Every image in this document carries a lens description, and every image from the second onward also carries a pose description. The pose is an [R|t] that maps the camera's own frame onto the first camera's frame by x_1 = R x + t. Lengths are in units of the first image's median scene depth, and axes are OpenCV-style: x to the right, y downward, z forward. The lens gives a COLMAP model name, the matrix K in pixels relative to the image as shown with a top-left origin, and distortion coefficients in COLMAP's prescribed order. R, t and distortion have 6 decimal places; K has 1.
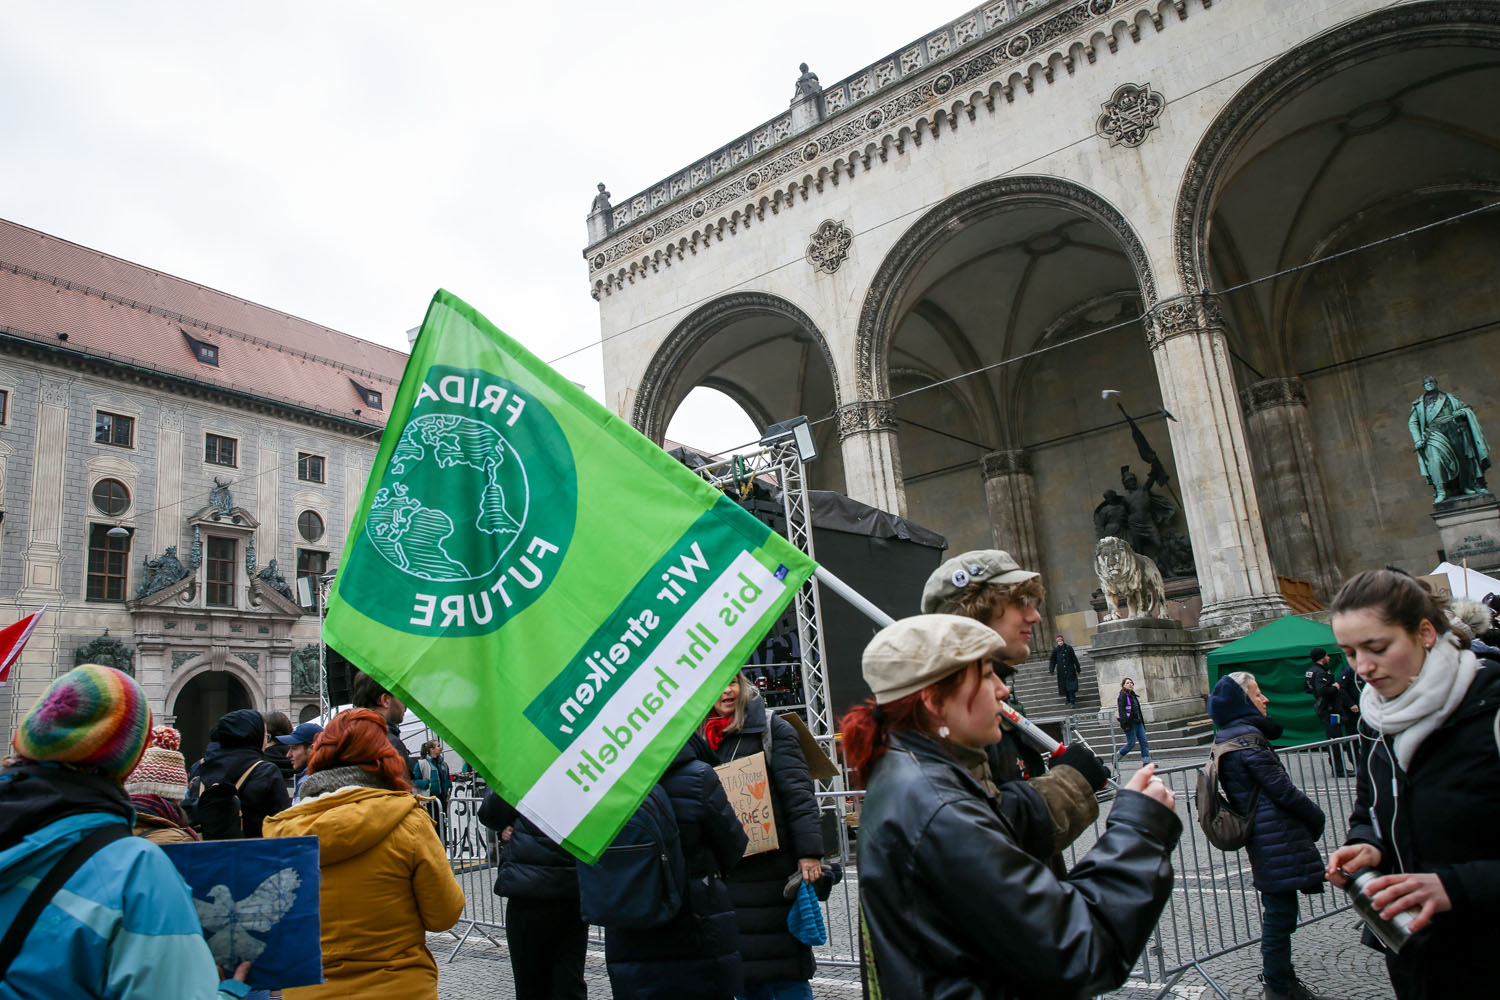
lens RADIAL K [[1033.9, 0, 743.9], [0, 1033.9, 484.8], [0, 0, 1]] dist [-0.100145, 0.081344]
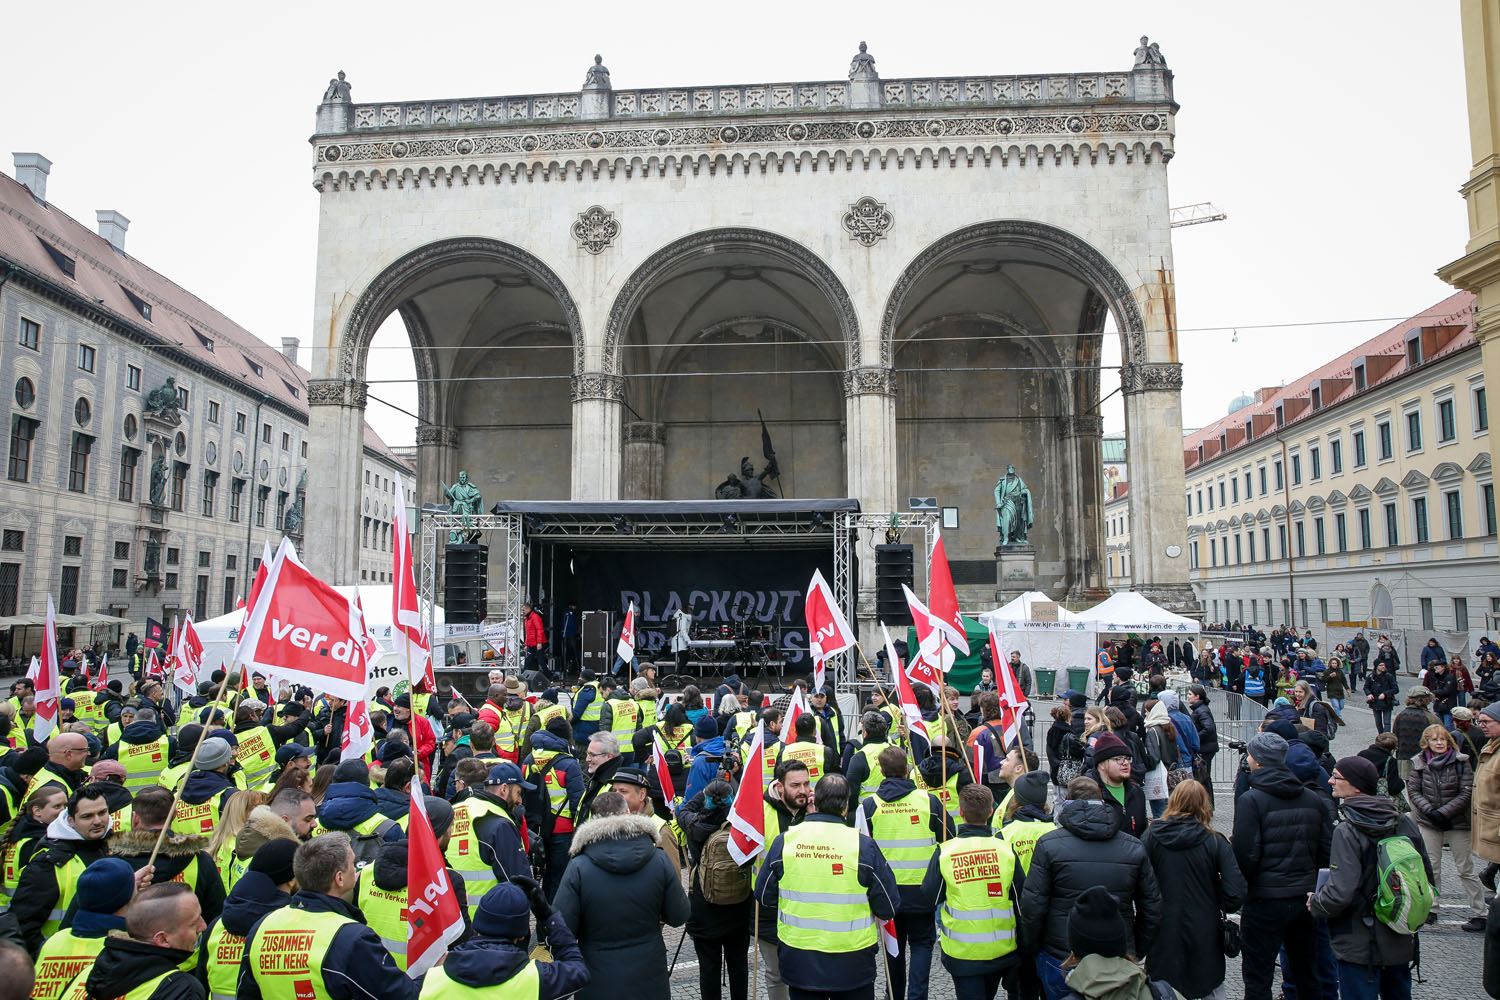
lens RADIAL K [[1033.9, 0, 749.0], [0, 1033.9, 492.7], [0, 0, 1]] dist [-0.100145, 0.081344]
pose [[0.809673, 0.155031, 0.566035, -0.375813], [-0.210928, 0.976905, 0.034154, -0.021800], [-0.547667, -0.147046, 0.823674, -0.072293]]
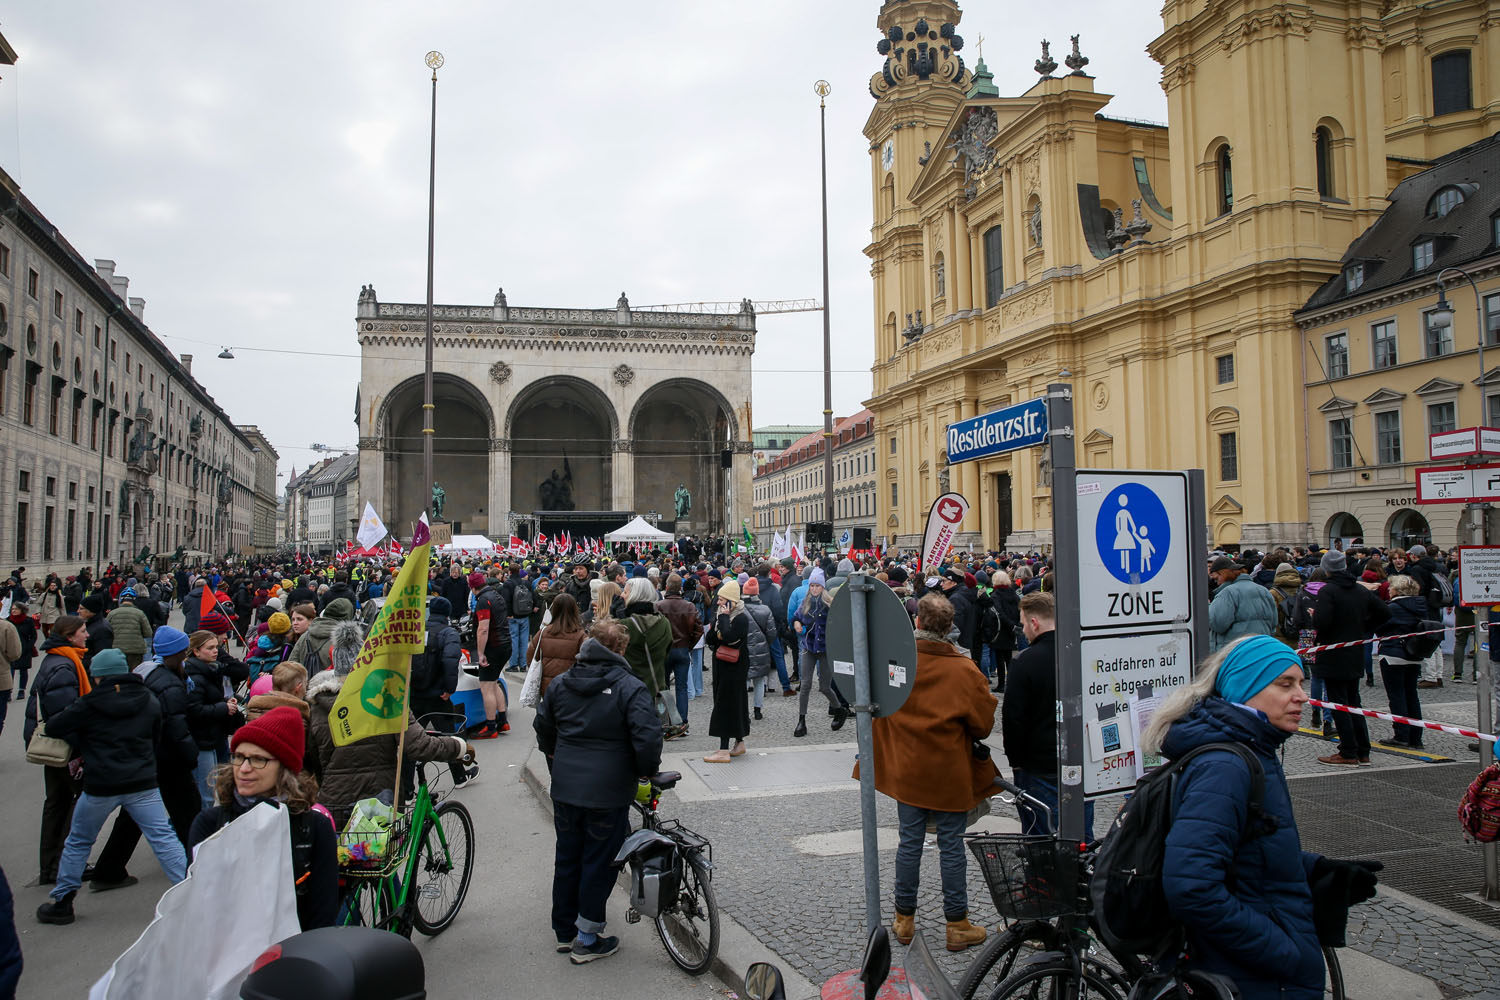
lens RADIAL K [[1051.8, 0, 746.6], [0, 1051.8, 498.5], [0, 0, 1]] dist [-0.068127, 0.000920]
pose [[0.609917, 0.126858, 0.782246, -1.495282], [-0.236392, 0.971288, 0.026799, -0.143534], [-0.756387, -0.201262, 0.622393, -1.092205]]
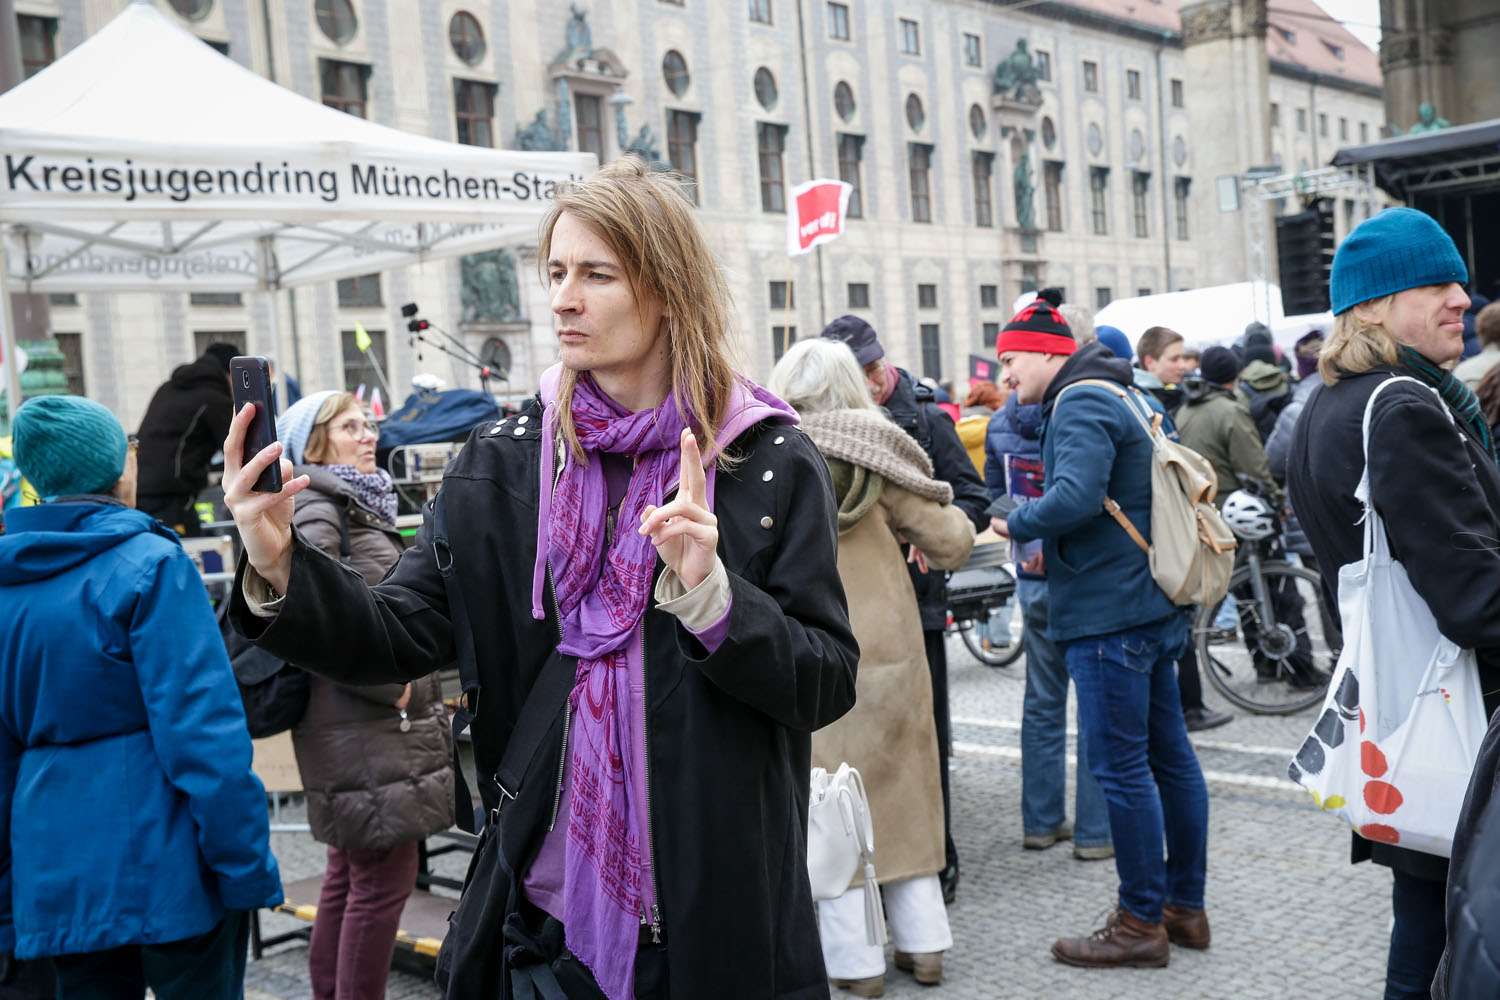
lens RADIAL K [[1840.8, 0, 753.8], [0, 1840.8, 467.7], [0, 0, 1]] dist [0.110944, 0.000000]
pose [[0.995362, 0.019113, -0.094282, -0.330680], [0.007186, 0.962555, 0.270990, -0.052677], [0.095931, -0.270410, 0.957954, -0.322308]]
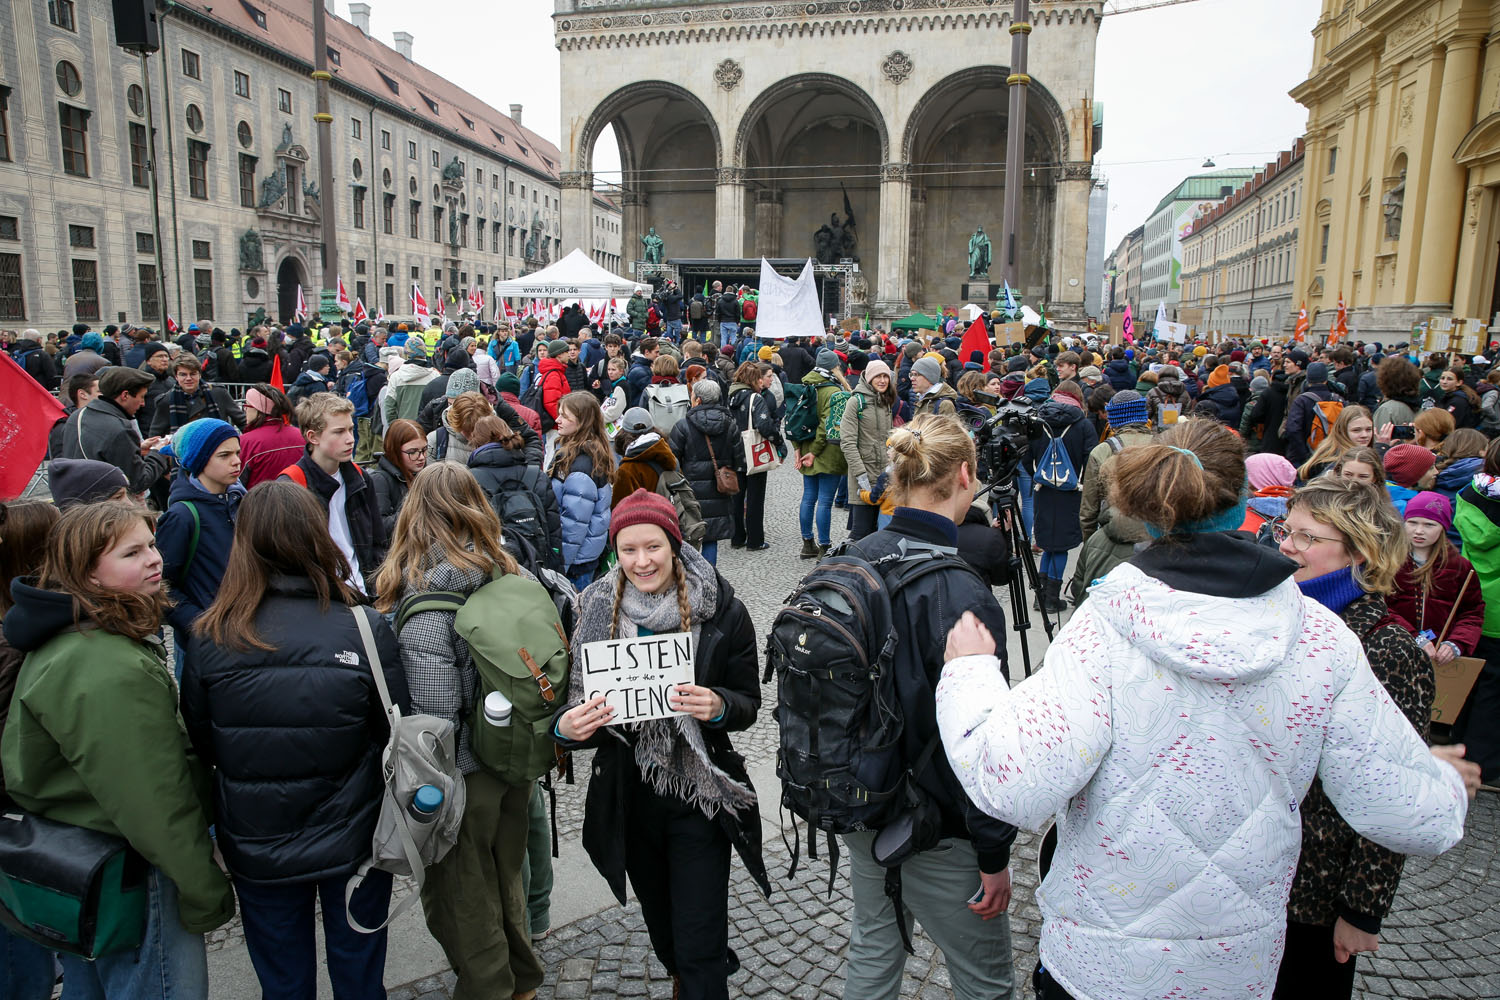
lens RADIAL K [[1033.9, 0, 753.9], [0, 1033.9, 492.8], [0, 0, 1]] dist [-0.100145, 0.081344]
pose [[0.896113, 0.034696, 0.442468, -0.649143], [-0.198584, 0.922923, 0.329814, -0.151576], [-0.396921, -0.383418, 0.833933, -0.810365]]
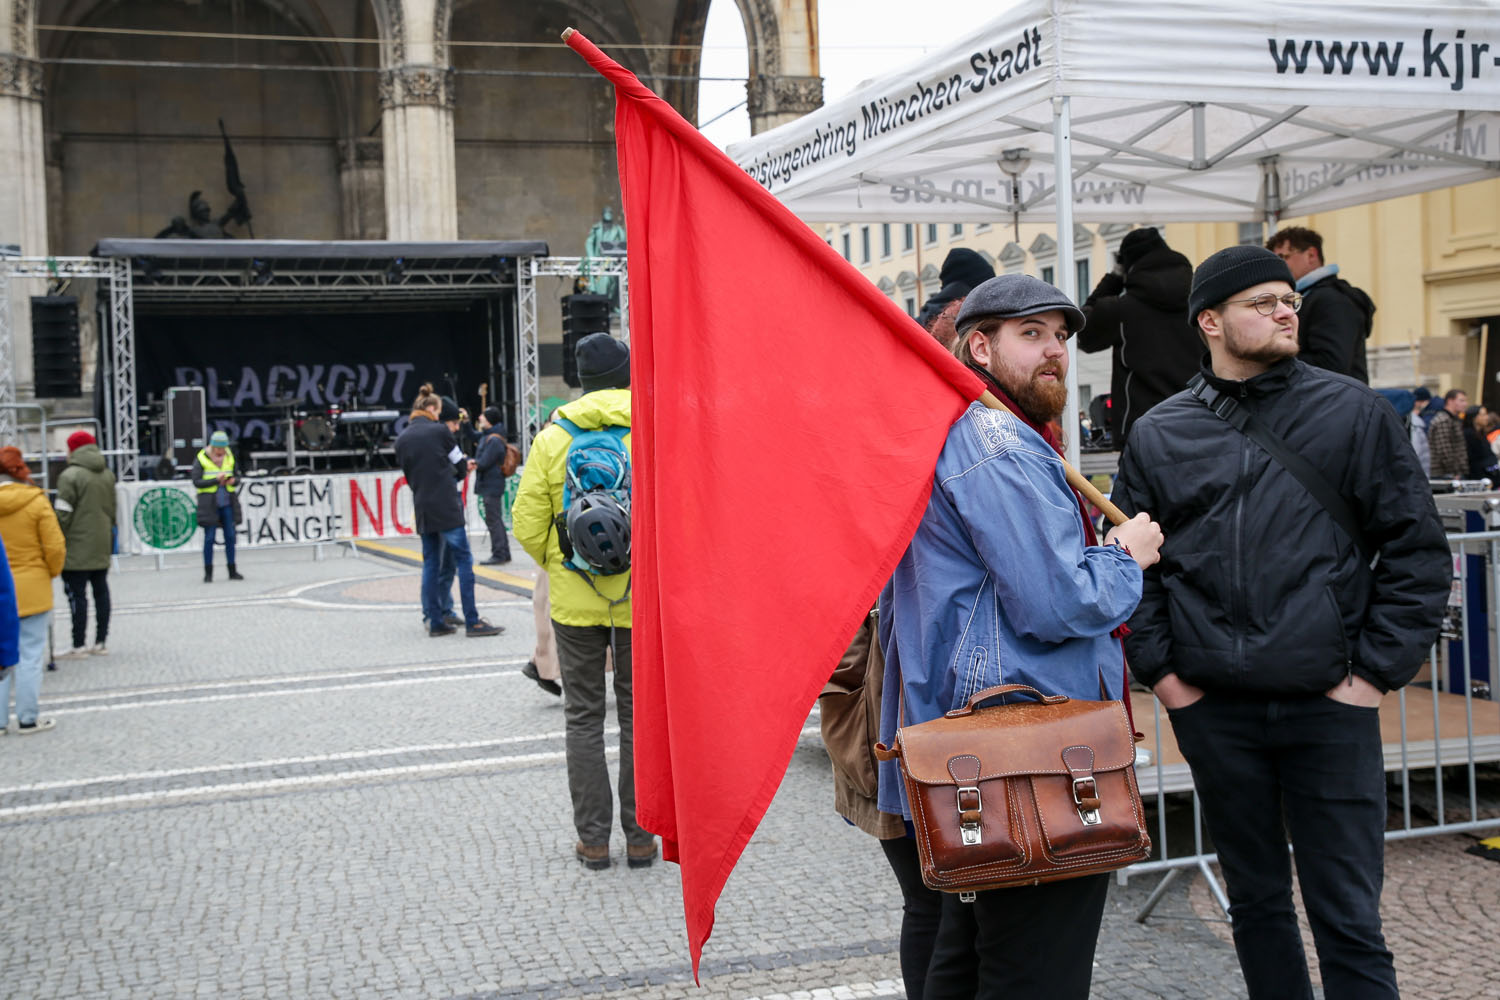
lens RADIAL K [[1721.9, 0, 643.9], [0, 1721.9, 478.5], [0, 0, 1]] dist [0.025269, 0.000000]
pose [[0.559592, 0.055583, 0.826902, -0.637856], [-0.215022, 0.973320, 0.080088, 0.020645], [-0.800389, -0.222618, 0.556614, -0.151523]]
